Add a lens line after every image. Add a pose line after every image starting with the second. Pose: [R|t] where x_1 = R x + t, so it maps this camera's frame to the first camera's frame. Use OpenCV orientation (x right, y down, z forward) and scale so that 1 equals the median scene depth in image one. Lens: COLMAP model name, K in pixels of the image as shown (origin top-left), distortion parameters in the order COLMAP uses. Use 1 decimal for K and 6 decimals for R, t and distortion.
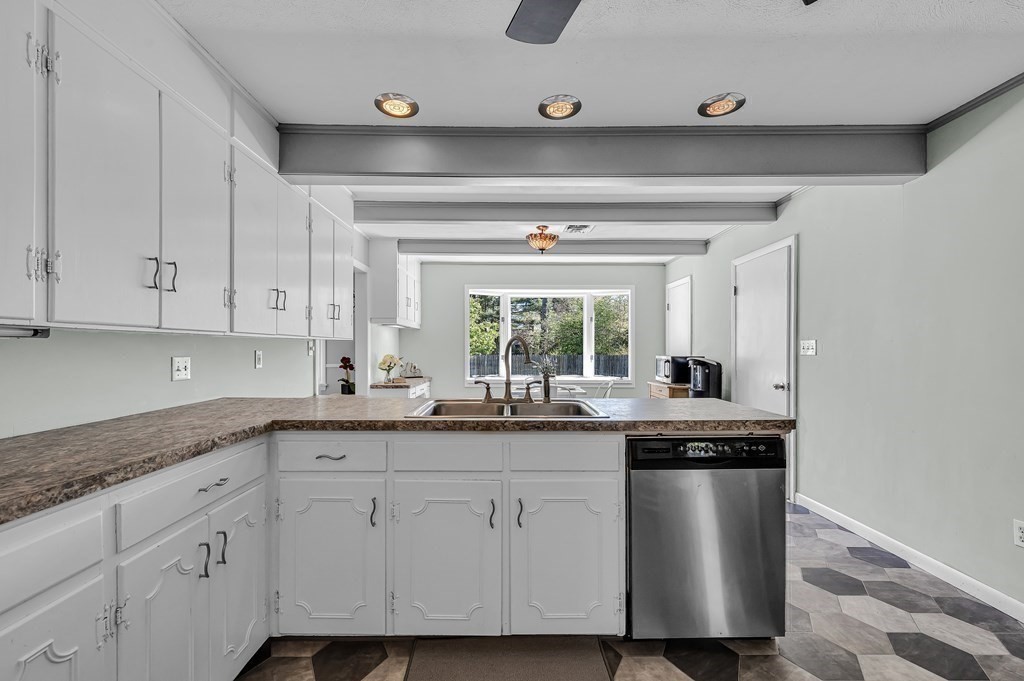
lens RADIAL K [[434.5, 0, 509.9], [0, 434.5, 346.8], [0, 0, 1]] dist [-0.000963, -0.000029]
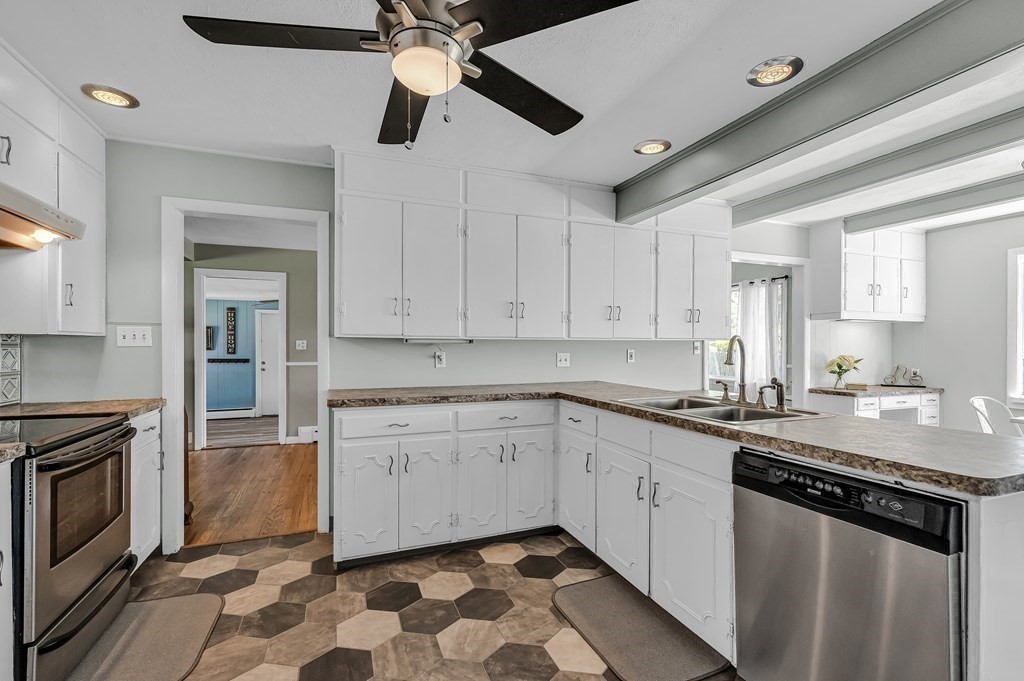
lens RADIAL K [[464.5, 0, 511.9], [0, 464.5, 345.2], [0, 0, 1]] dist [0.017784, 0.000004]
pose [[0.348681, -0.003311, -0.937236, 1.018707], [0.002192, 0.999994, -0.002717, -0.003007], [0.937239, -0.001107, 0.348686, 0.225589]]
